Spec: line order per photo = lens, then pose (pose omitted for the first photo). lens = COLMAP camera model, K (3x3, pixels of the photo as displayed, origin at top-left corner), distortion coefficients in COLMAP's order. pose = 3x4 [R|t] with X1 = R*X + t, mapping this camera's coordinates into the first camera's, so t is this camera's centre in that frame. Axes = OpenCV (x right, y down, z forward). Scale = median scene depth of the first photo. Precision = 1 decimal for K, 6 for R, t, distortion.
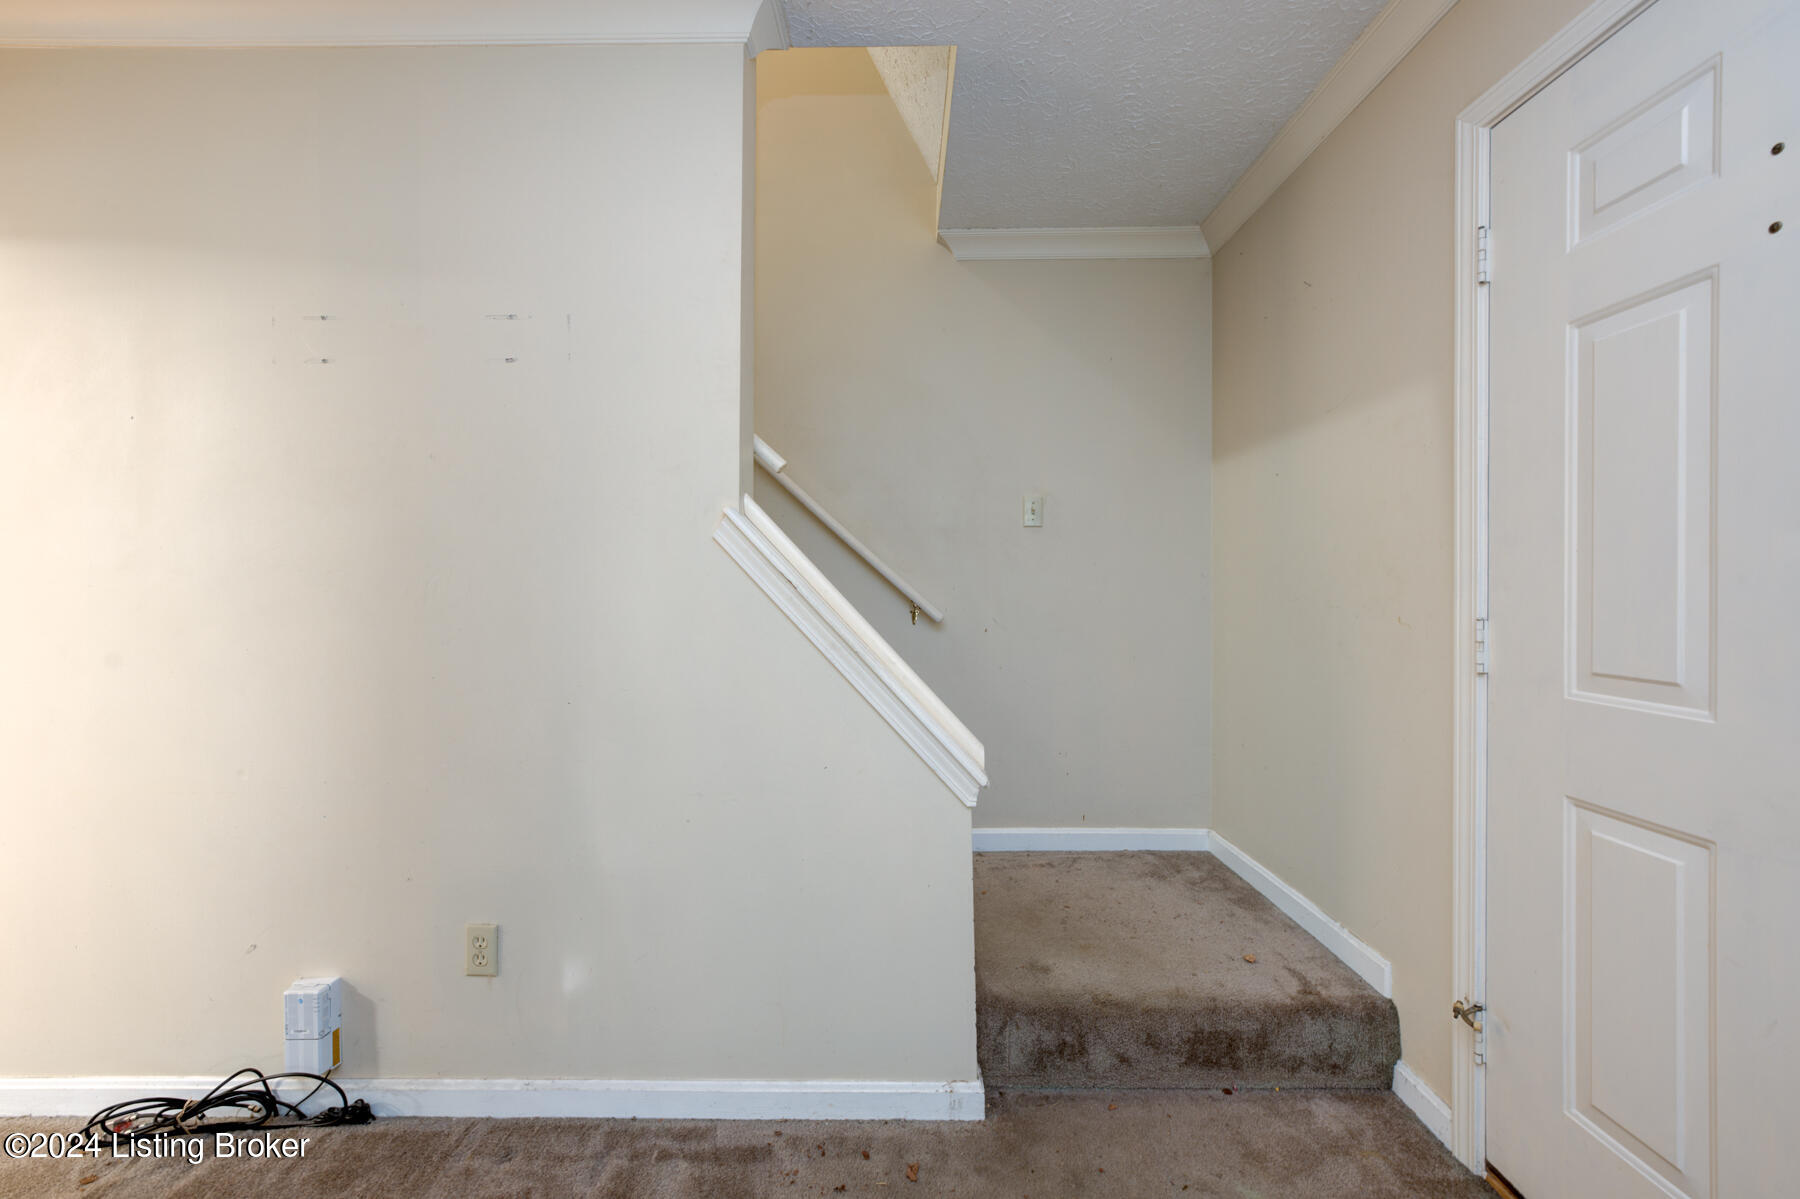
lens RADIAL K [[721.3, 0, 899.2], [0, 721.3, 594.5], [0, 0, 1]] dist [0.000833, 0.000040]
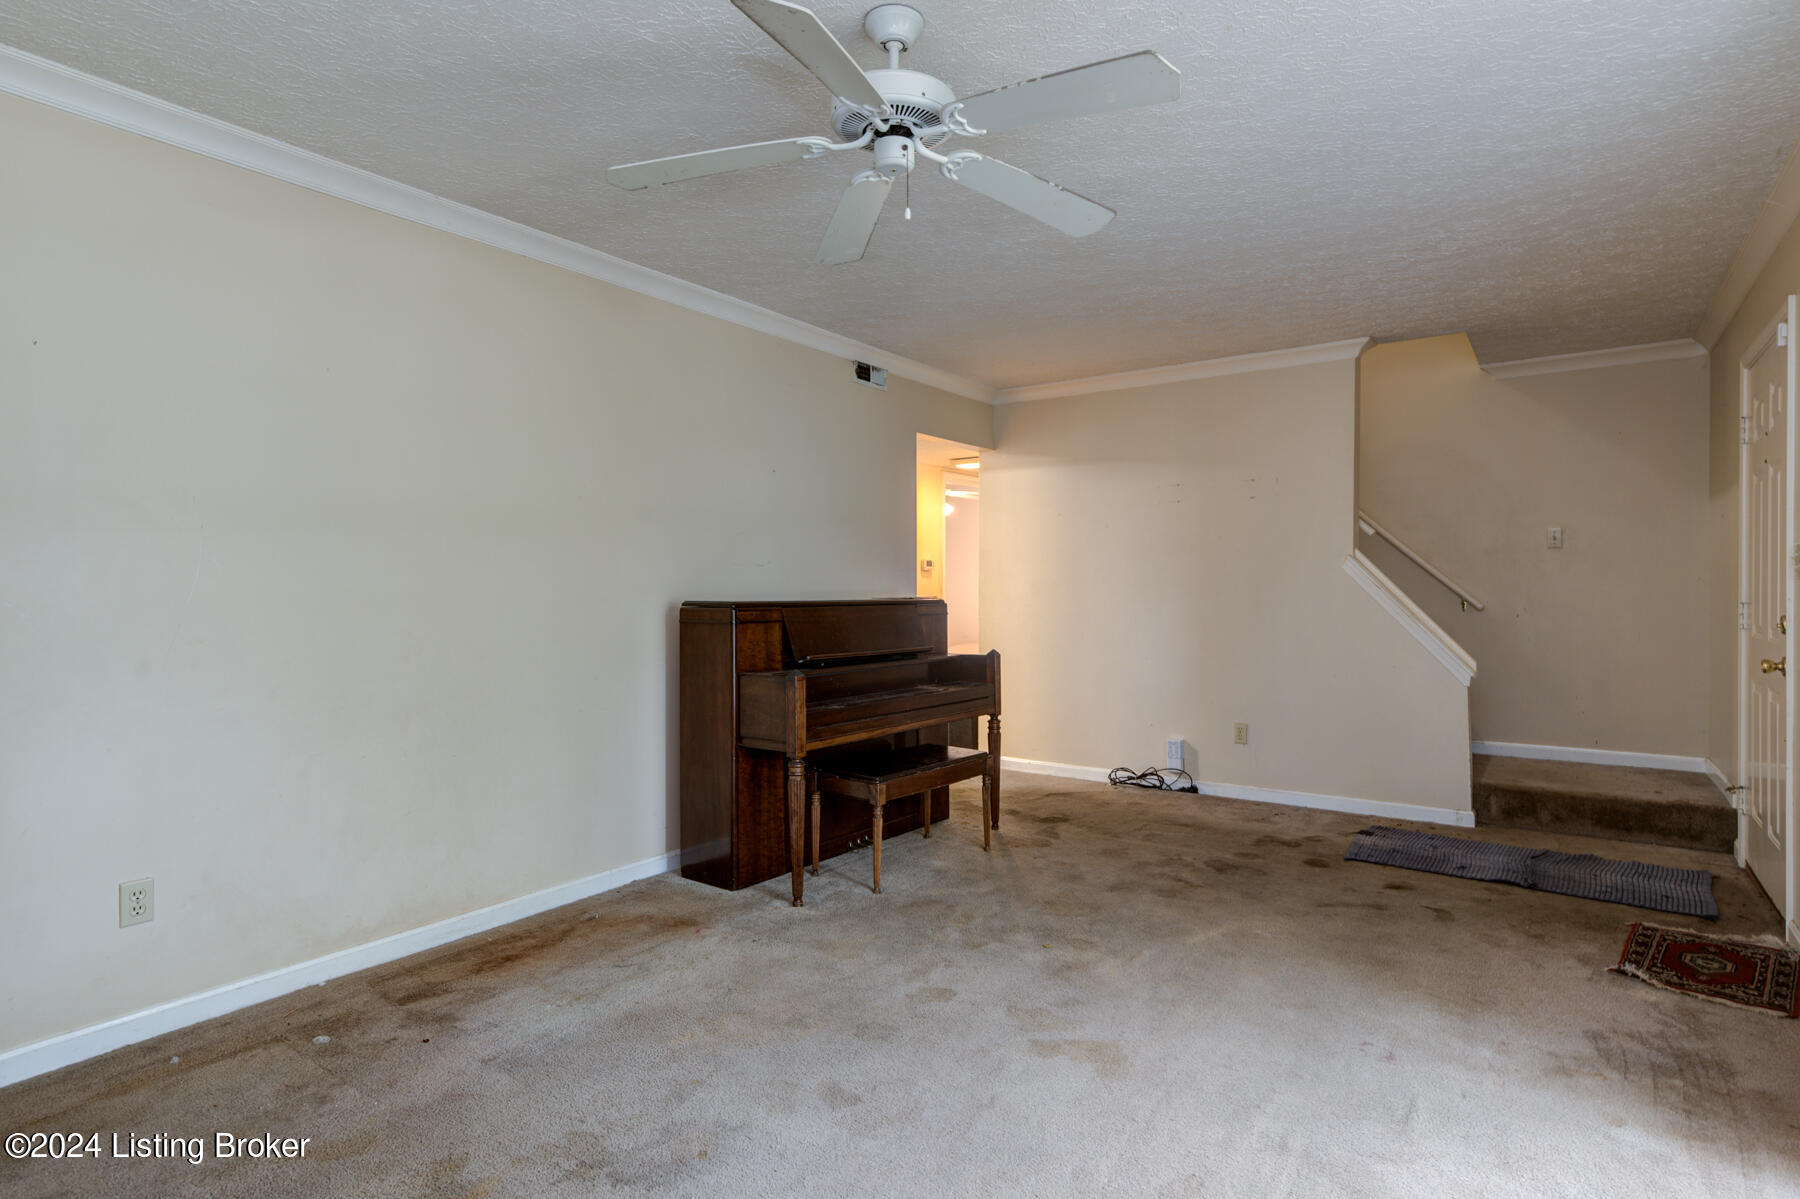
lens RADIAL K [[952.2, 0, 895.4], [0, 952.2, 601.5], [0, 0, 1]] dist [0.007693, 0.001594]
pose [[0.817567, 0.001777, -0.575831, 0.348258], [-0.001045, 0.999998, 0.001602, 0.029785], [0.575833, -0.000708, 0.817567, -2.381576]]
